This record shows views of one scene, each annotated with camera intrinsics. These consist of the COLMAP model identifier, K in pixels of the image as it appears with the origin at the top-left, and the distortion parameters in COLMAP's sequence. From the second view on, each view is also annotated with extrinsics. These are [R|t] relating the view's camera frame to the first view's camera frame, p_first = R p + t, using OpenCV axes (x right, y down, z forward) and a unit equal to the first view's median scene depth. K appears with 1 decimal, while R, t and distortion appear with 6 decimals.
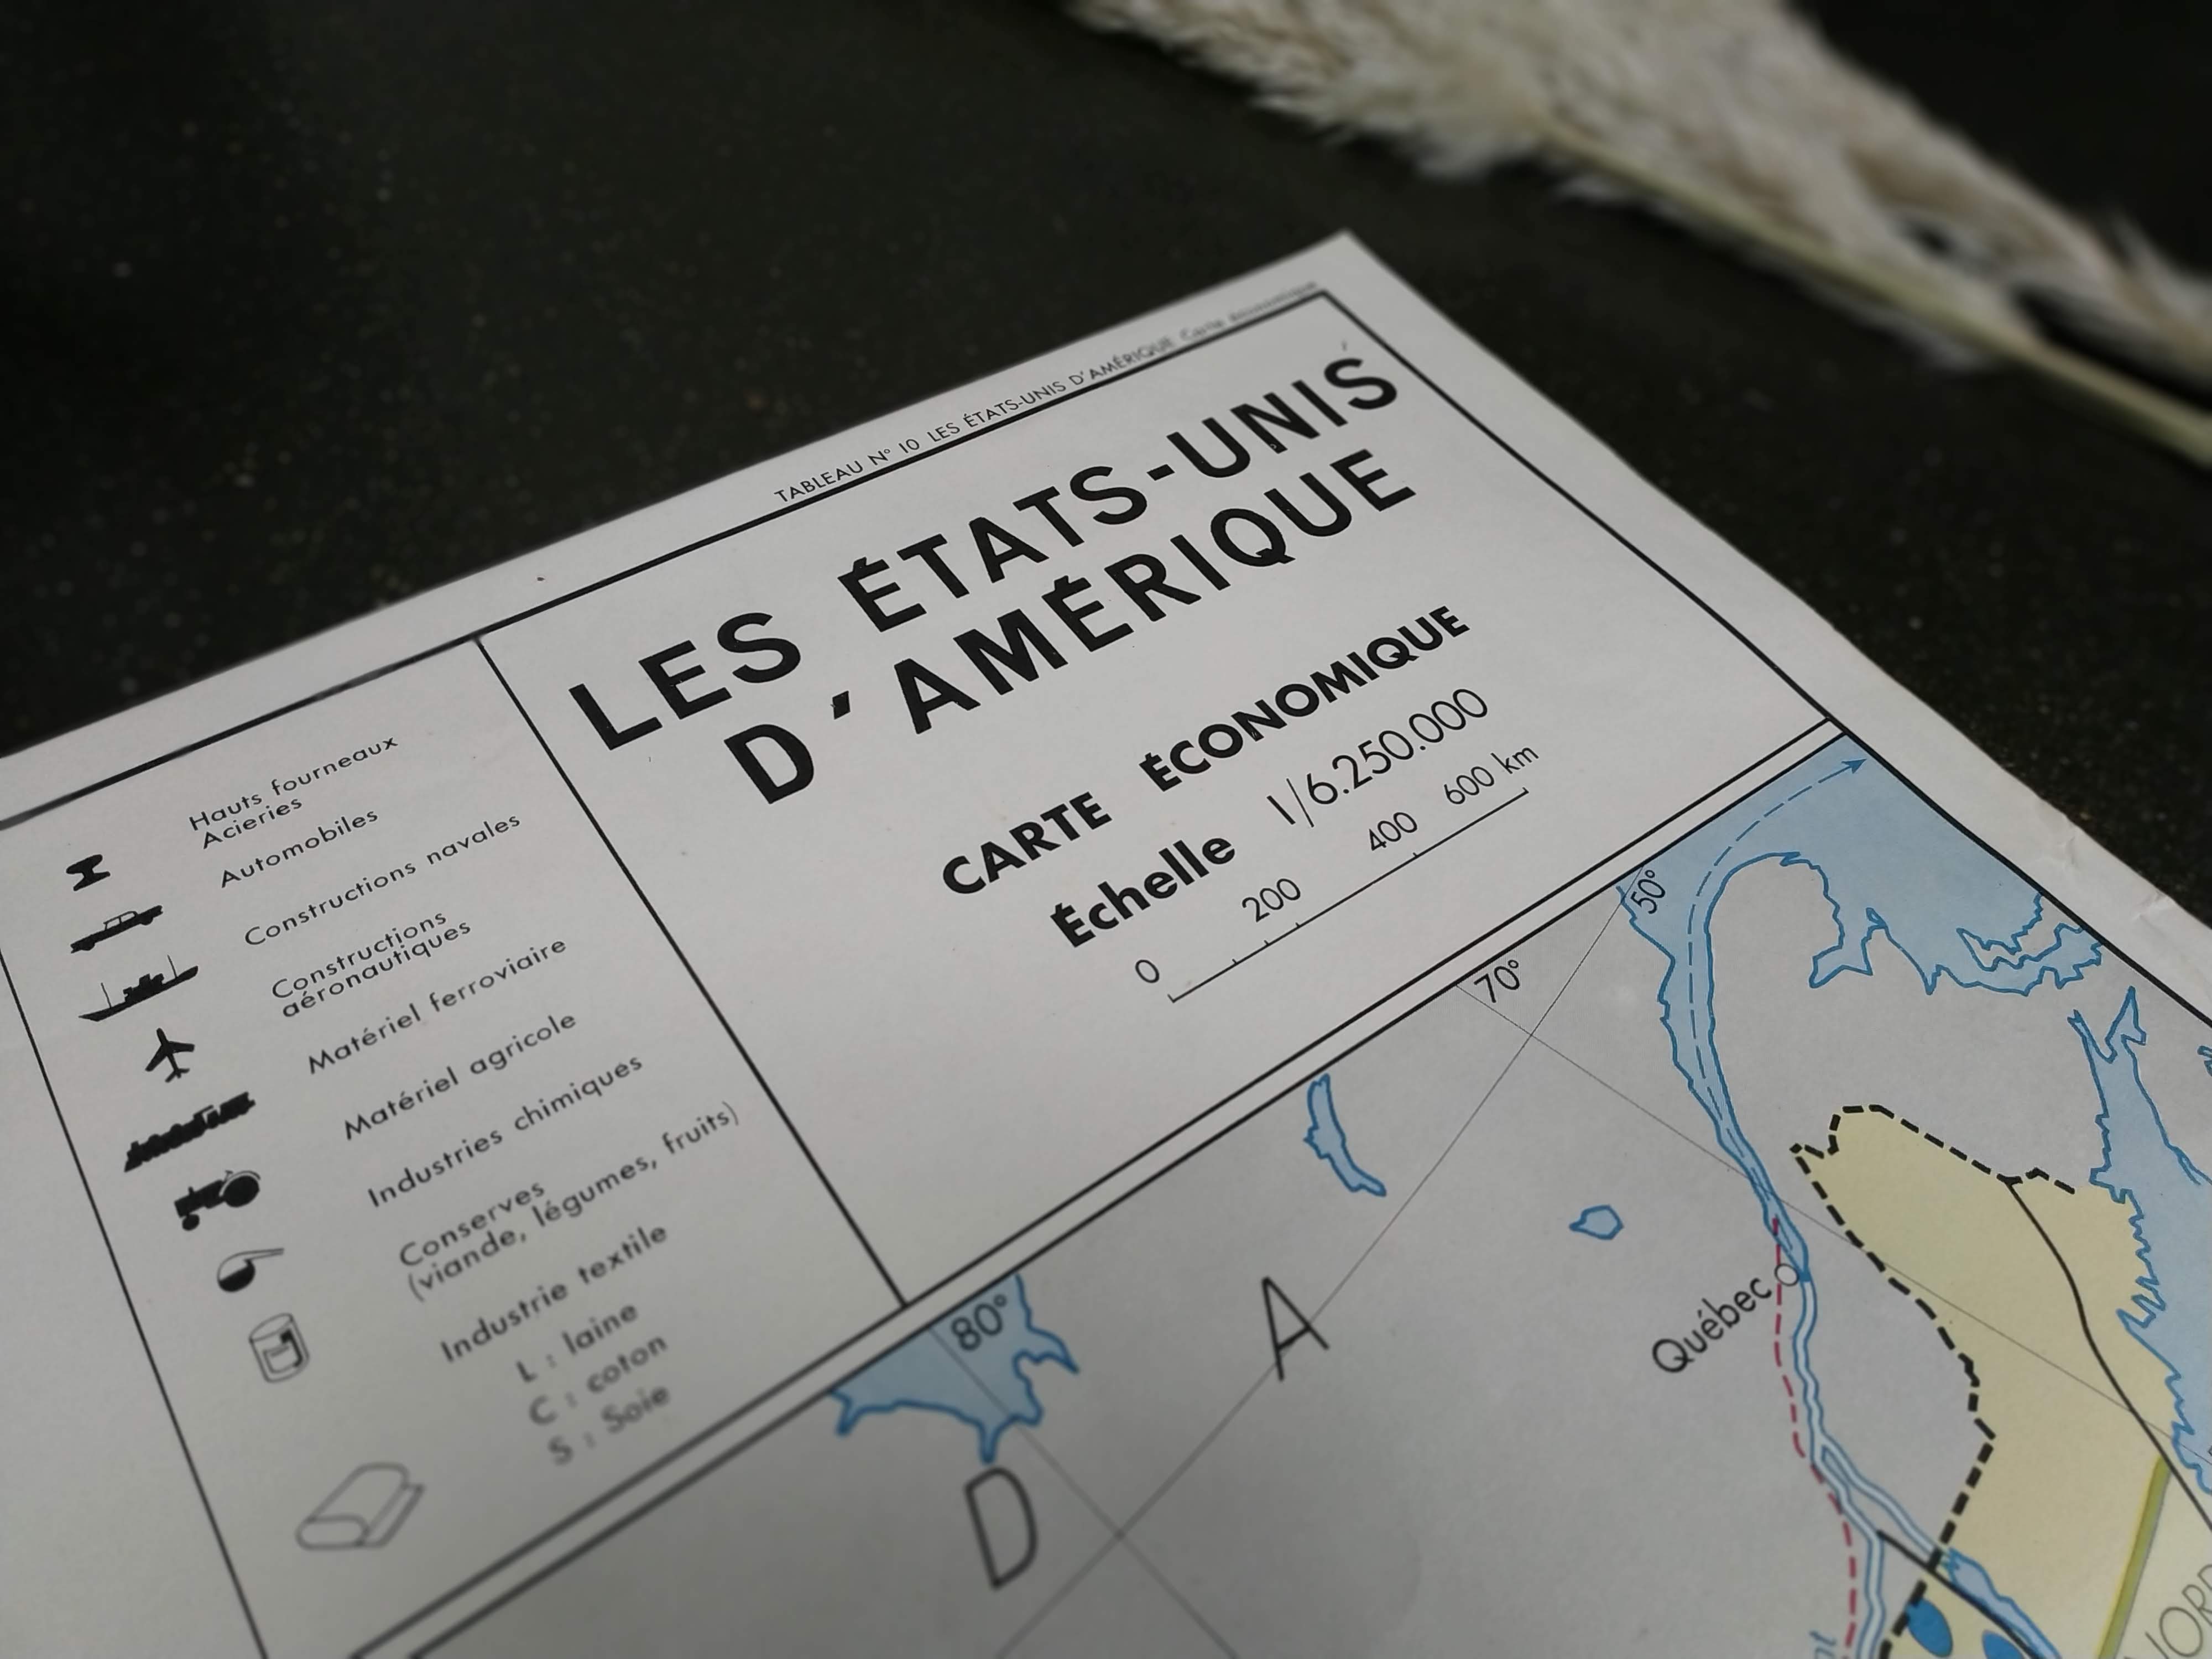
lens RADIAL K [[1608.0, 0, 1110.6], [0, 1608.0, 825.7], [0, 0, 1]] dist [0.069973, -0.161923]
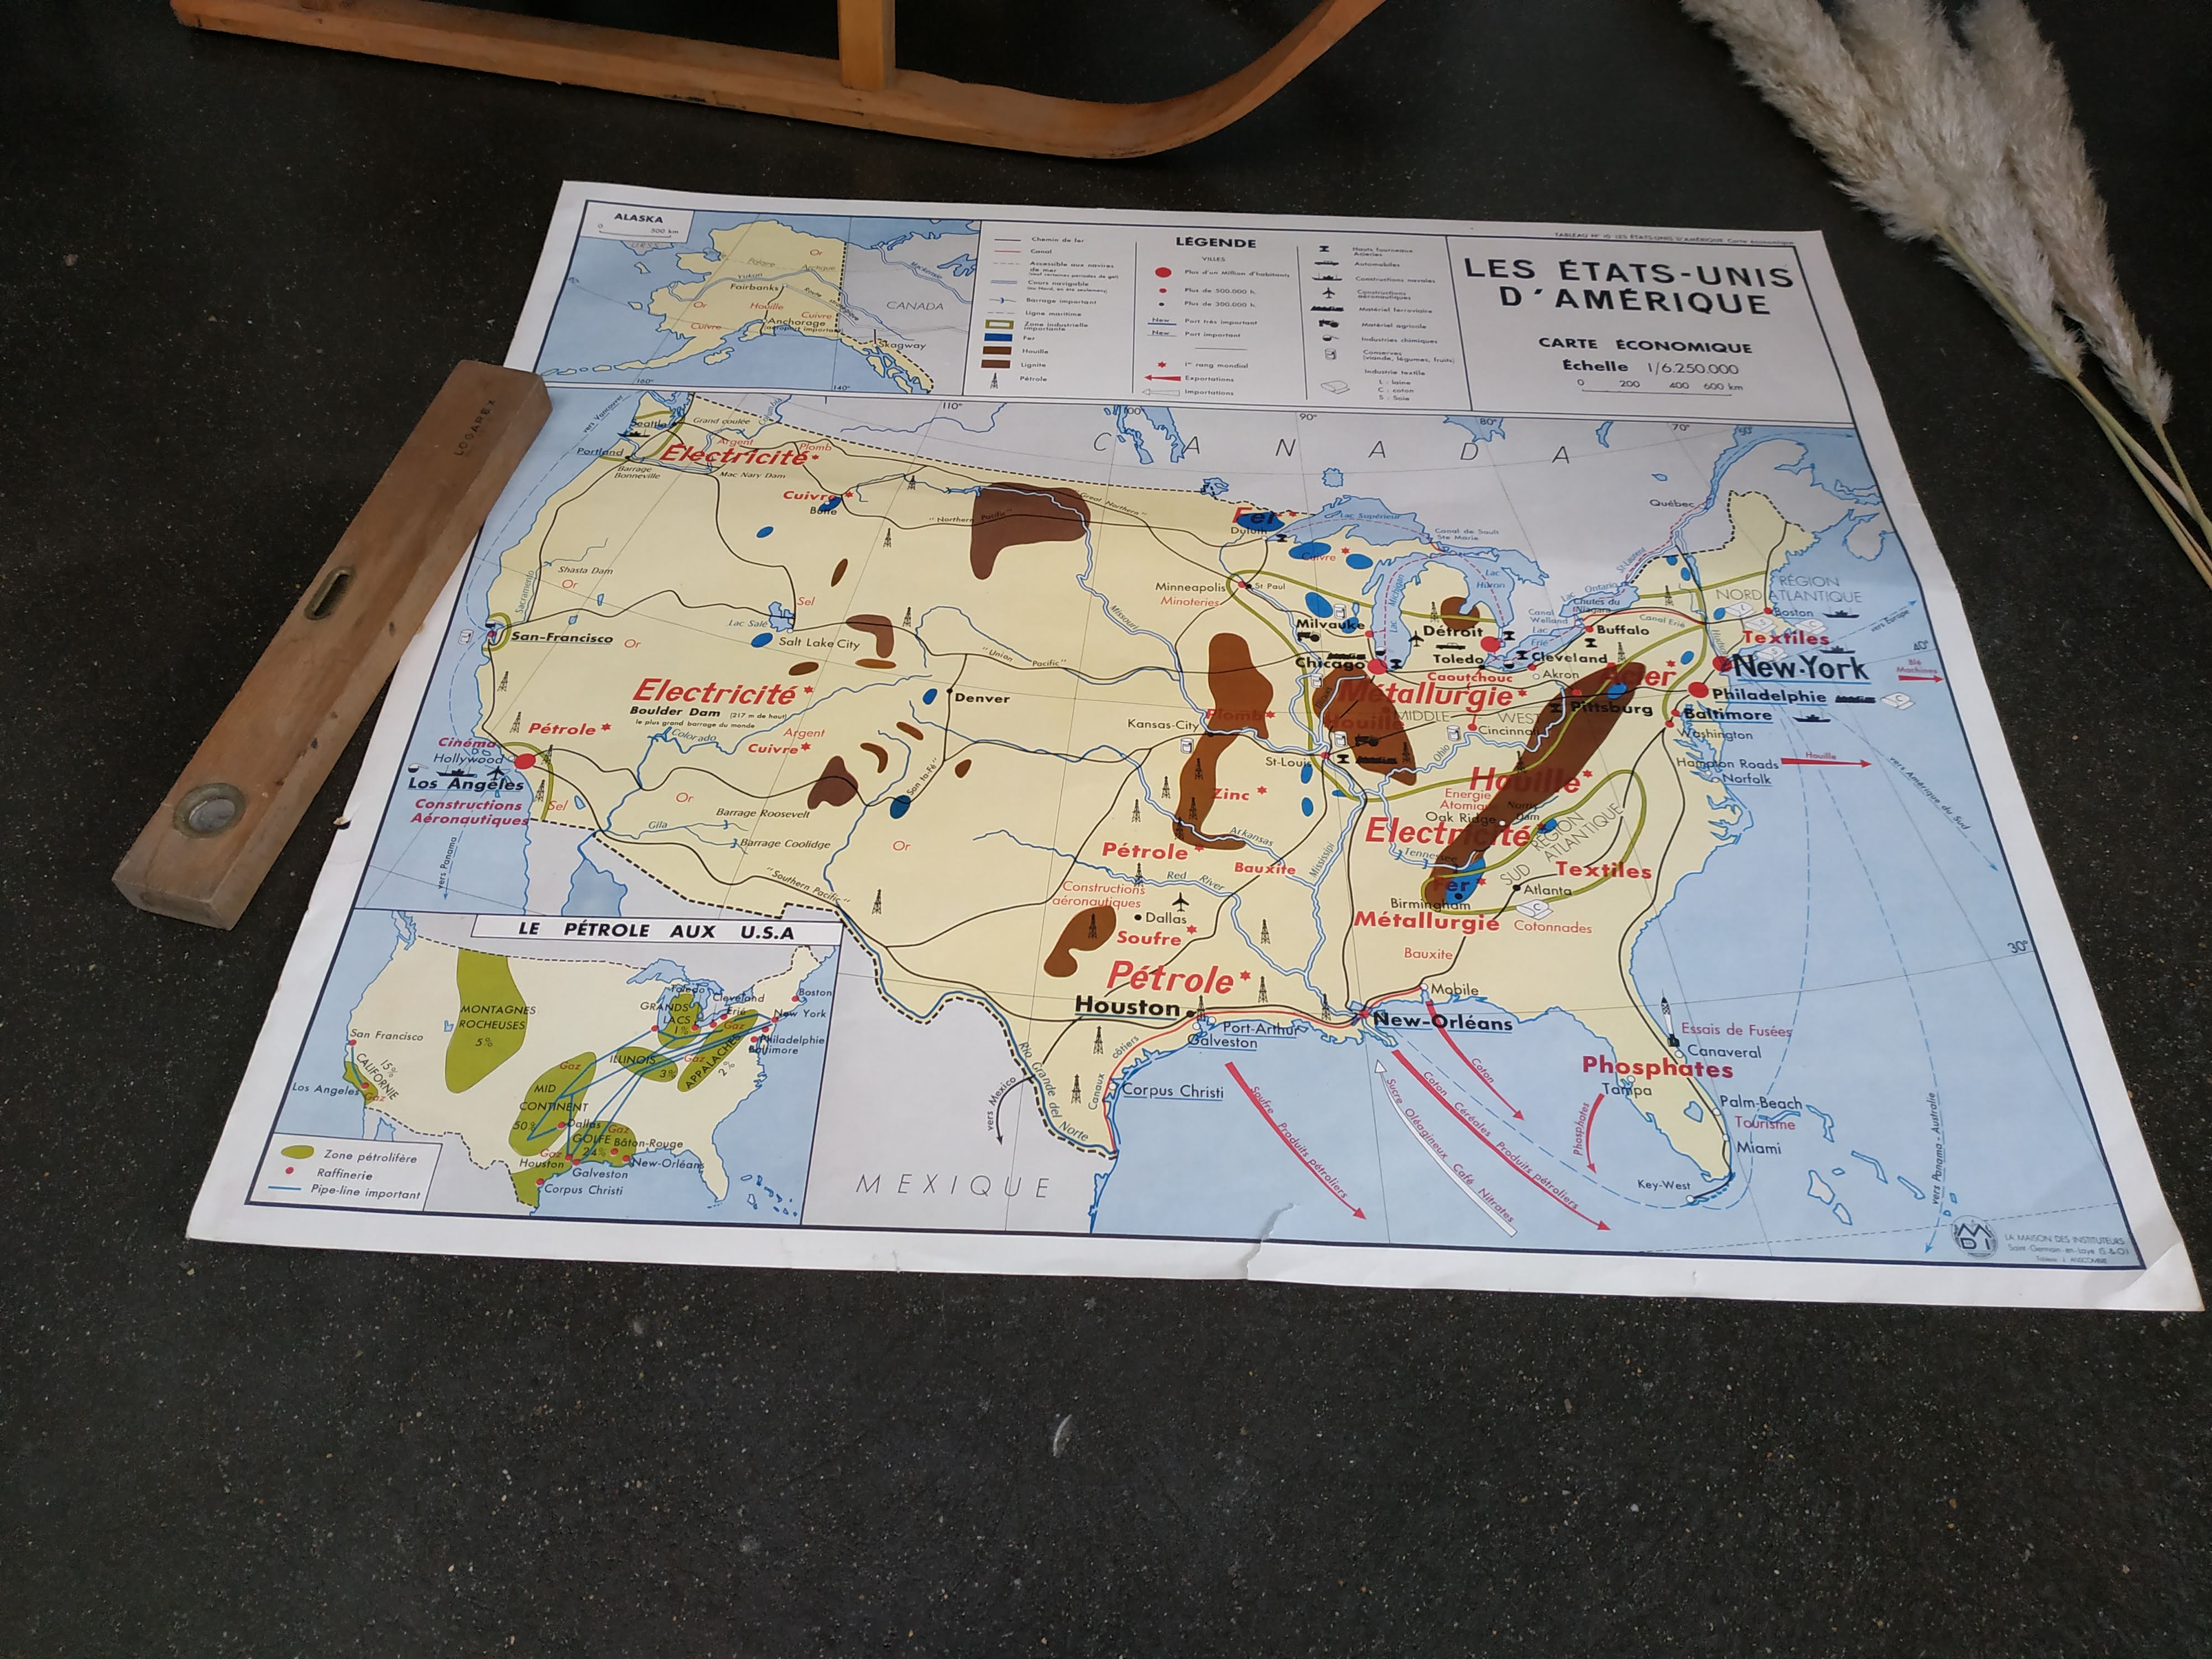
lens RADIAL K [[1587.1, 0, 1106.0], [0, 1587.1, 829.5], [0, 0, 1]] dist [0.117394, -0.325914]
pose [[0.798054, 0.464637, -0.383695, 0.828457], [-0.459987, 0.881062, 0.110190, 0.873345], [0.389258, 0.088557, 0.916862, -2.052209]]
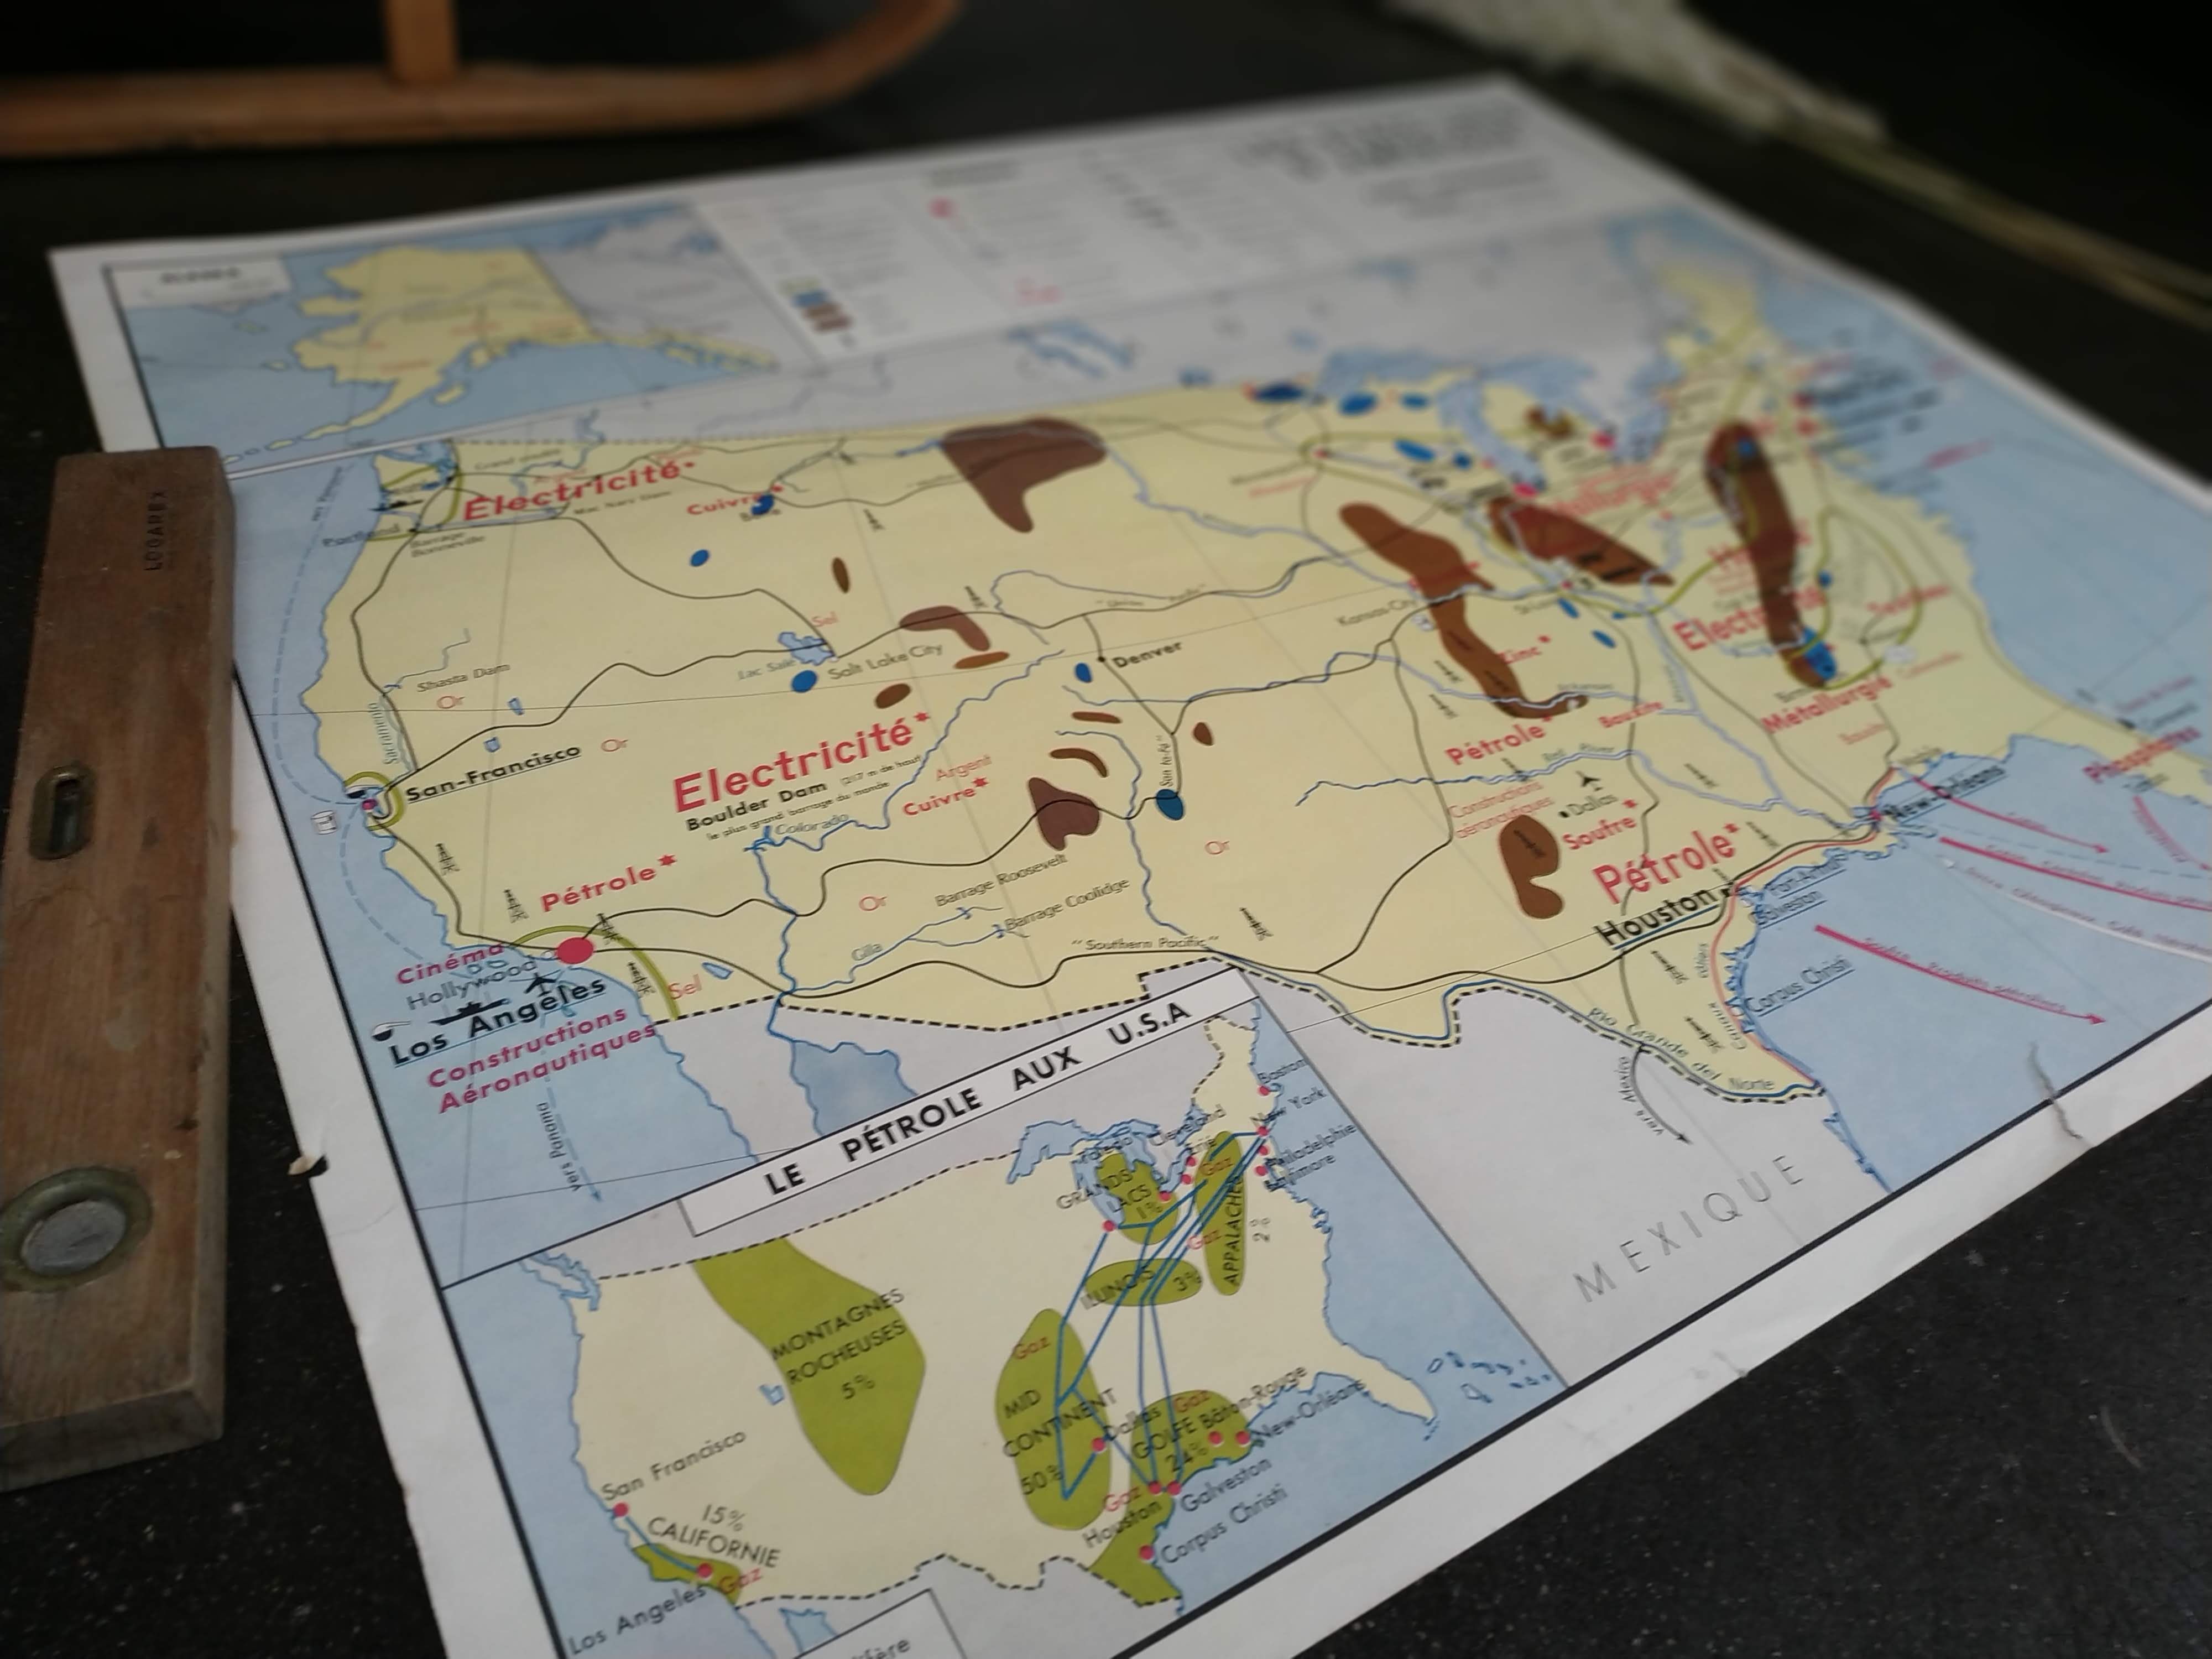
lens RADIAL K [[1579.5, 0, 1095.5], [0, 1579.5, 833.4], [0, 0, 1]] dist [0.113493, -0.309866]
pose [[0.995479, 0.083639, -0.045012, -0.335149], [-0.089592, 0.984220, -0.152589, 1.514124], [0.031540, 0.155932, 0.987264, -1.542491]]
